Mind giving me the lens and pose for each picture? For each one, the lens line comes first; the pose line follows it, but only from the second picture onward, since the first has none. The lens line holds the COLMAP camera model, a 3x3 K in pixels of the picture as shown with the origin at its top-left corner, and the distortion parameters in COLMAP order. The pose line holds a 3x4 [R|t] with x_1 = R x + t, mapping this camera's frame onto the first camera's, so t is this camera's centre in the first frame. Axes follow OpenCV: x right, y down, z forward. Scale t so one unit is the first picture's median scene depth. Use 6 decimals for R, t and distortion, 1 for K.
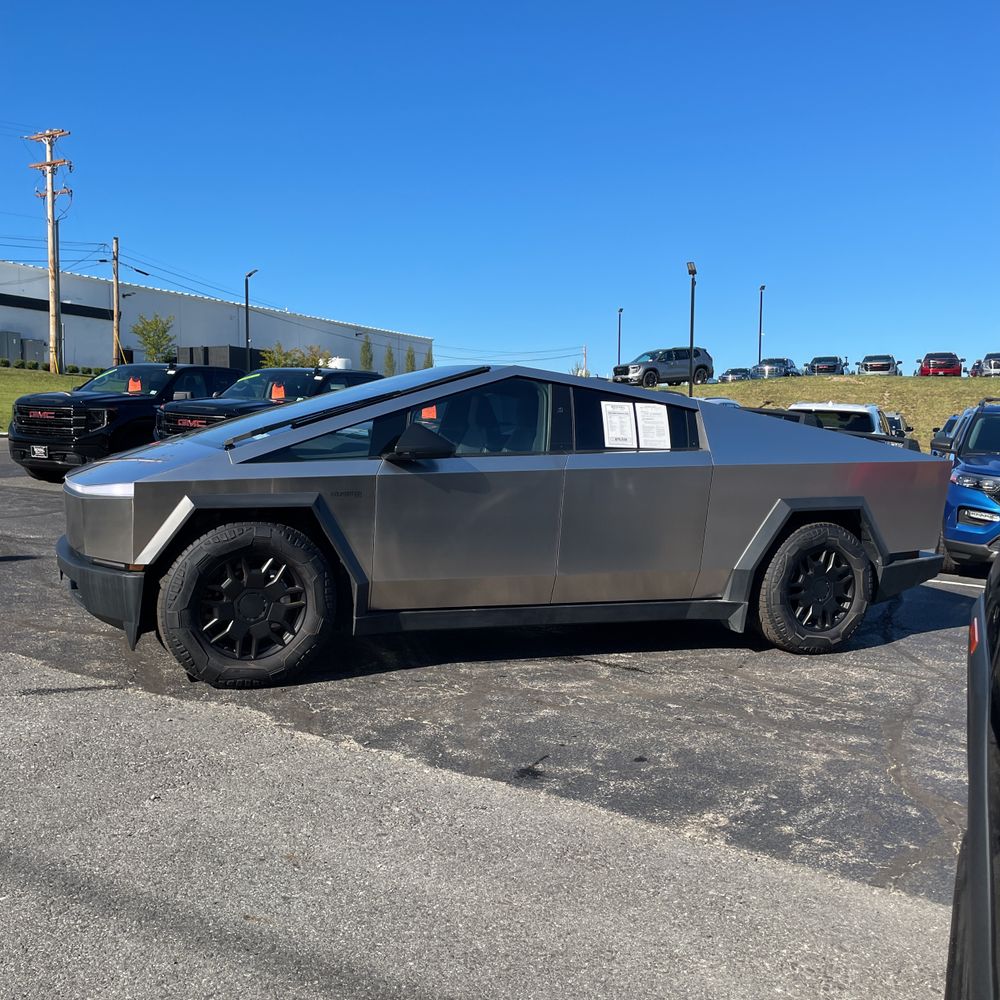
lens RADIAL K [[994.7, 0, 505.0], [0, 994.7, 497.5], [0, 0, 1]] dist [0.062804, 0.000000]
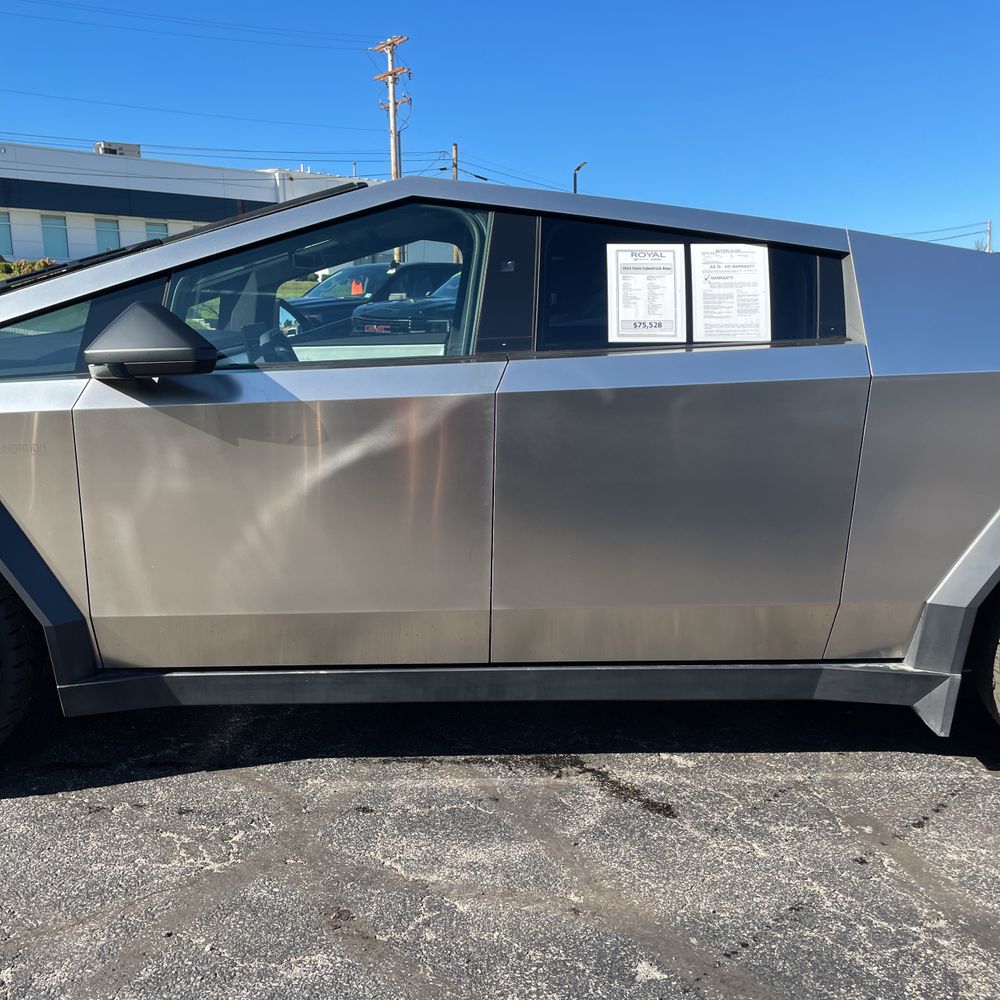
lens RADIAL K [[994.7, 0, 509.1], [0, 994.7, 505.6], [0, 0, 1]] dist [0.062804, 0.000000]
pose [[0.933467, 0.030571, -0.357358, 0.212414], [0.006227, 0.994829, 0.101371, -0.020750], [0.358610, -0.096851, 0.928450, 0.503072]]
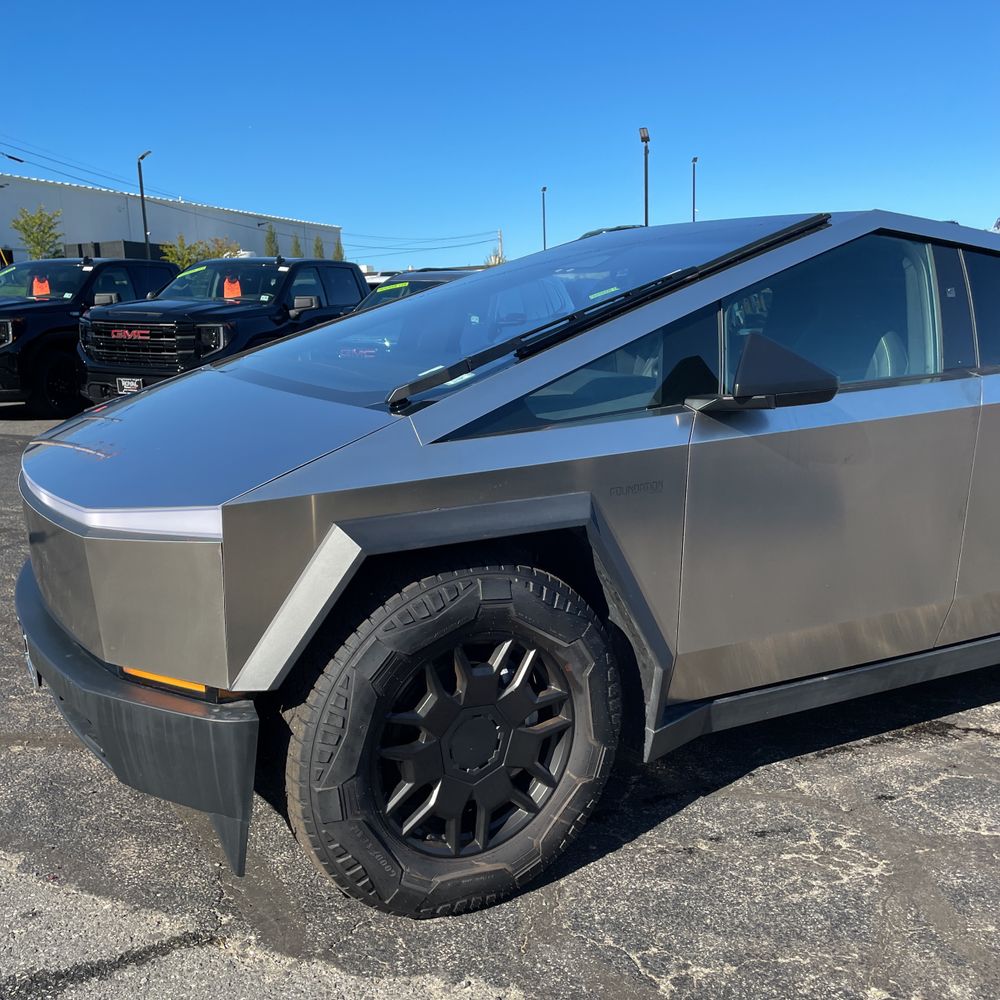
lens RADIAL K [[994.7, 0, 496.1], [0, 994.7, 489.4], [0, 0, 1]] dist [0.062804, 0.000000]
pose [[0.995271, -0.055801, 0.079516, -0.218003], [0.047581, 0.993670, 0.101762, -0.045570], [-0.084691, -0.097497, 0.991626, 0.432990]]
